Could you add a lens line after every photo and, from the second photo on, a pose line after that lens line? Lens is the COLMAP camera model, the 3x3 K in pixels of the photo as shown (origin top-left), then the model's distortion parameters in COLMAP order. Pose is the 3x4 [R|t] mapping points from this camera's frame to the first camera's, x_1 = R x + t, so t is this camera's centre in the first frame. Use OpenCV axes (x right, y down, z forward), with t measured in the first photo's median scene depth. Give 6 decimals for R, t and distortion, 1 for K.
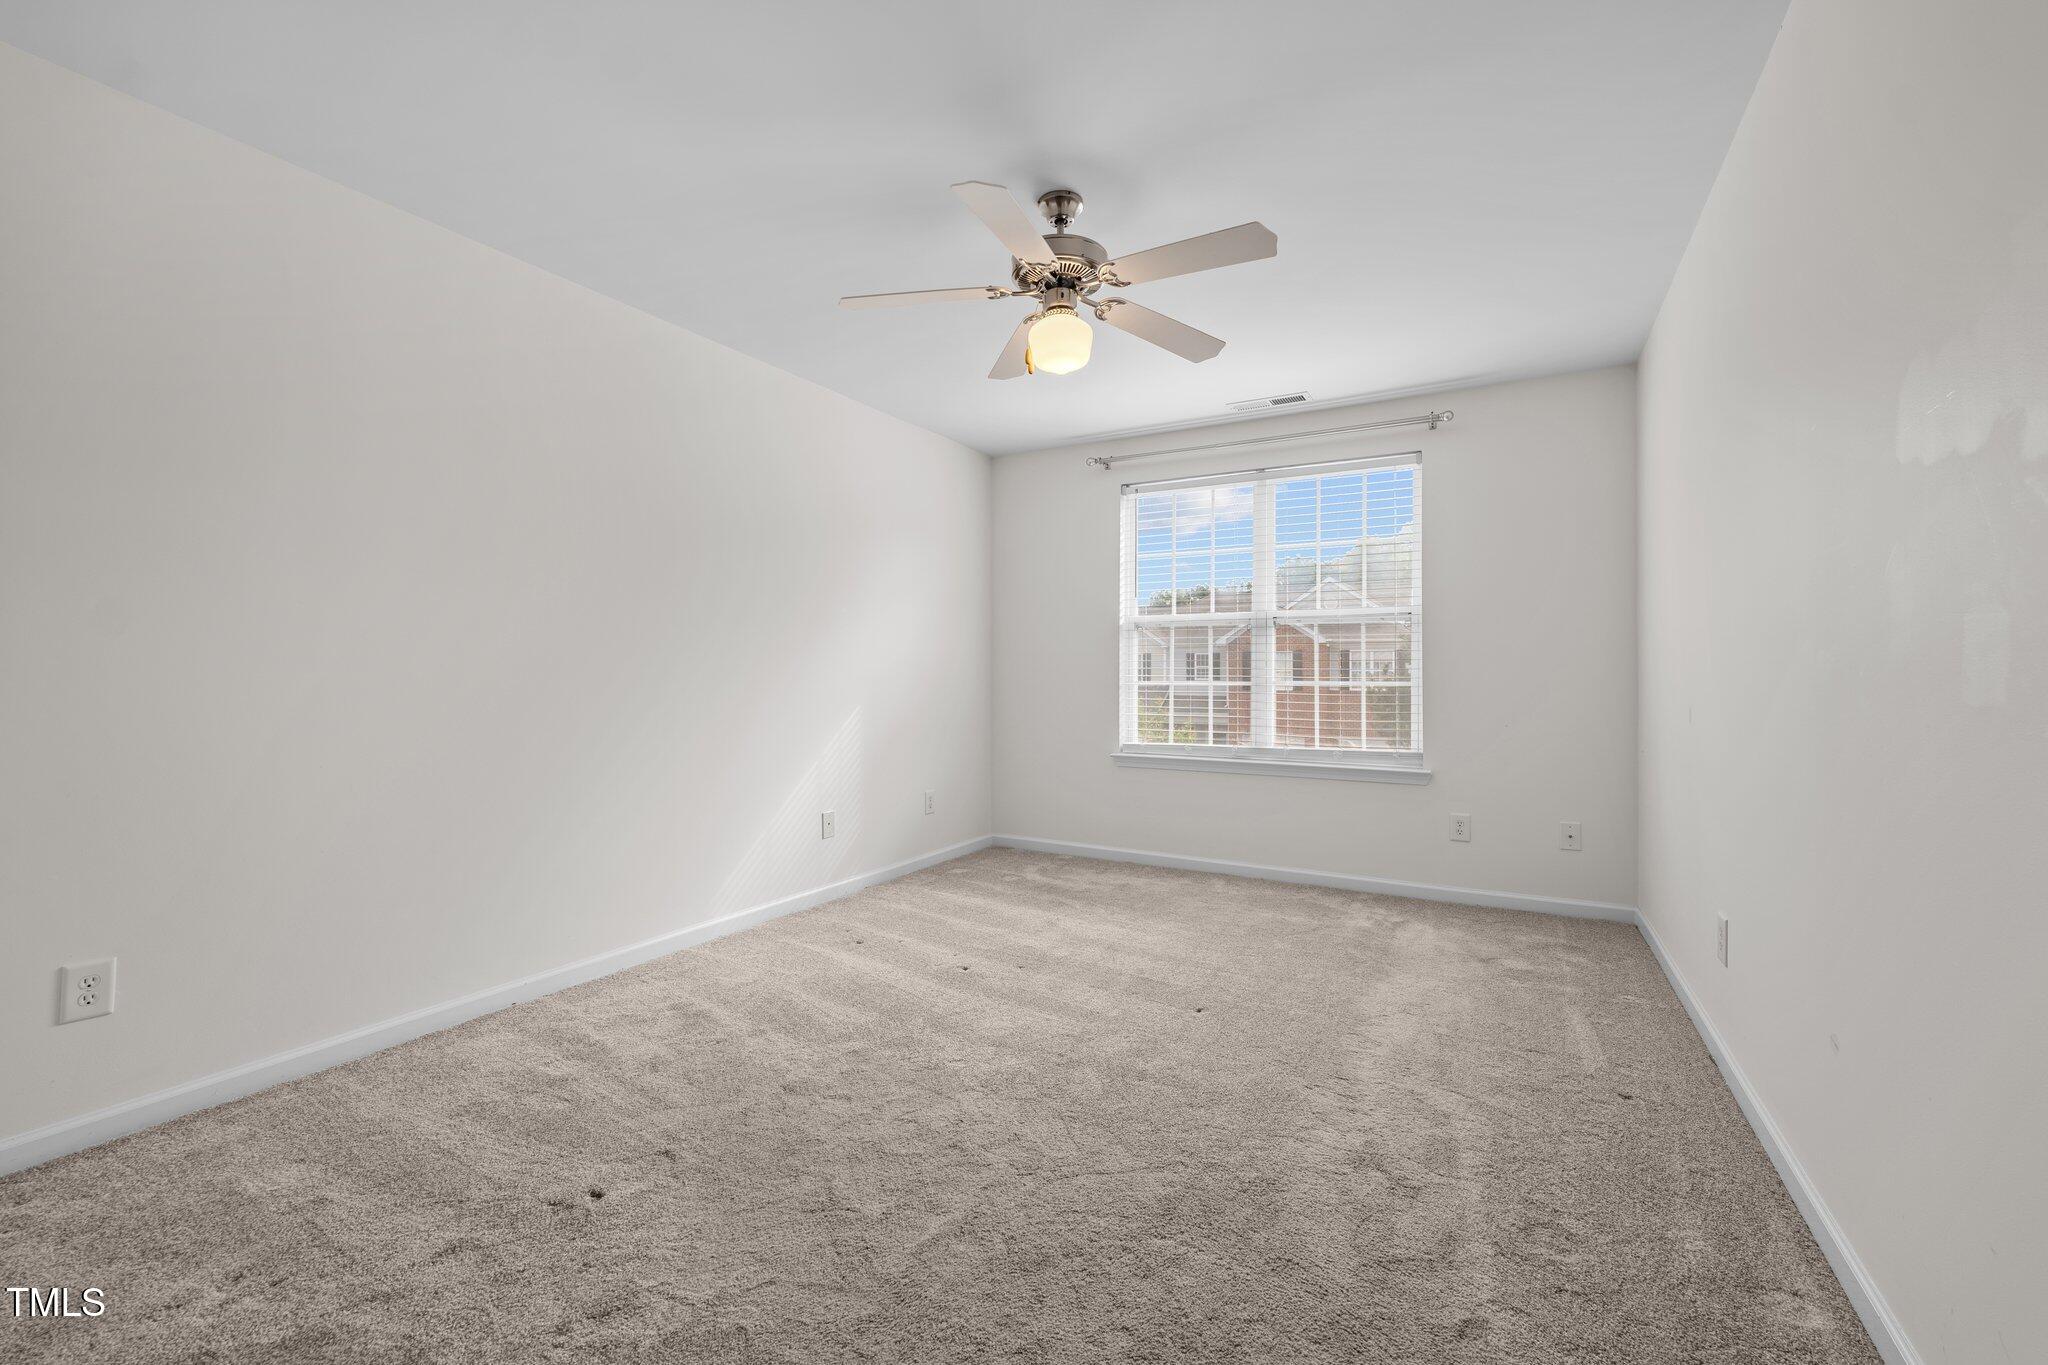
lens RADIAL K [[839.7, 0, 1029.4], [0, 839.7, 681.1], [0, 0, 1]] dist [-0.001285, -0.000327]
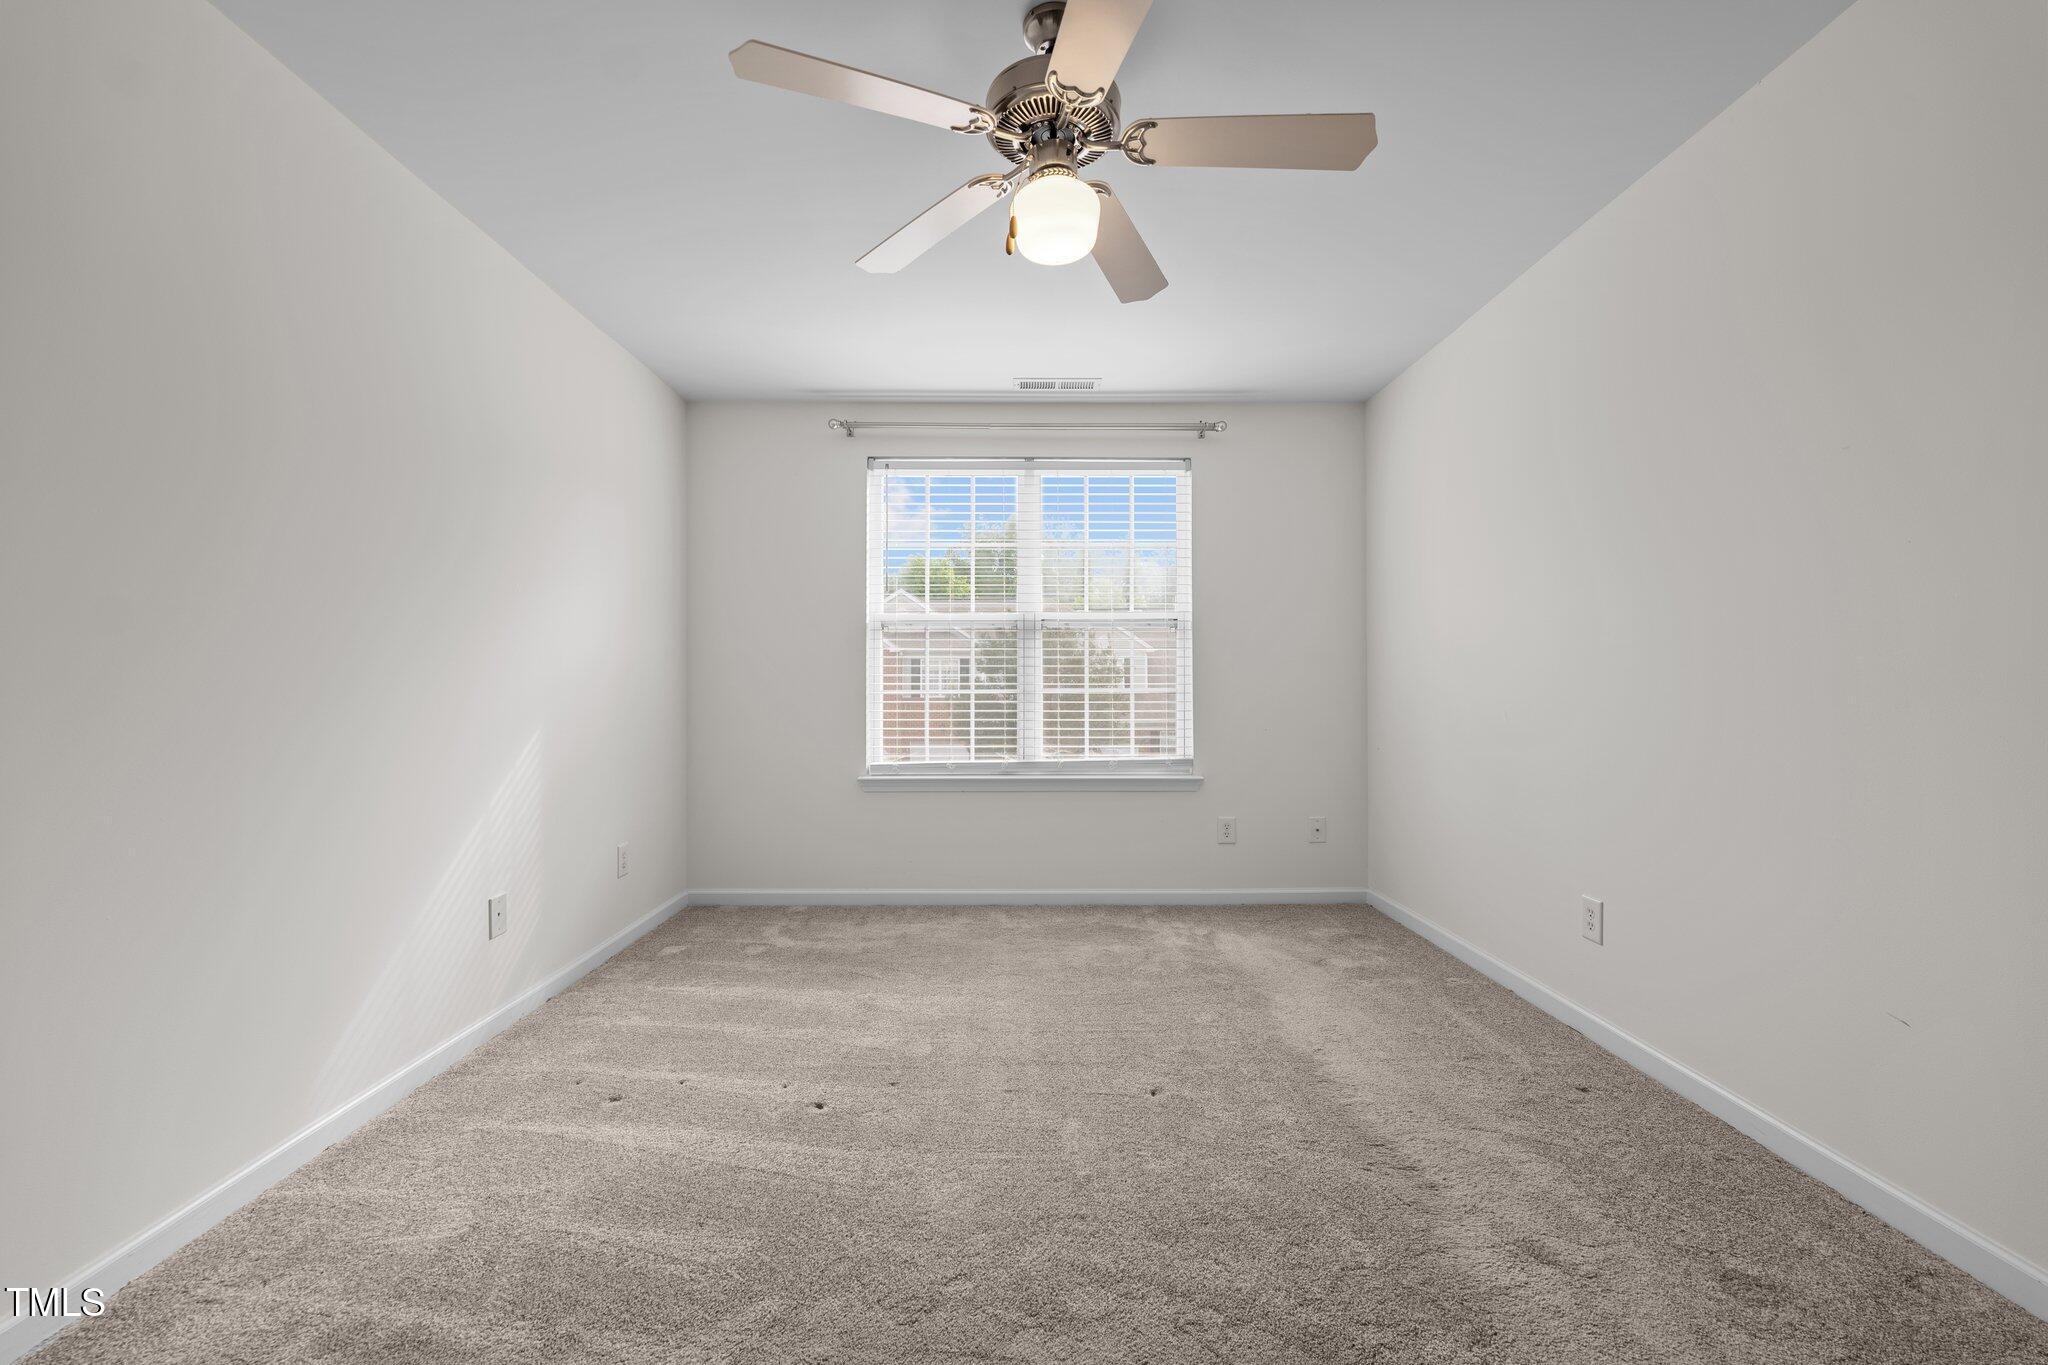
lens RADIAL K [[839.7, 0, 1032.6], [0, 839.7, 681.1], [0, 0, 1]] dist [-0.001285, -0.000327]
pose [[0.867859, -0.003208, 0.496800, -0.199070], [0.008552, 0.999927, -0.008484, -0.000754], [-0.496737, 0.011612, 0.867824, 0.228338]]
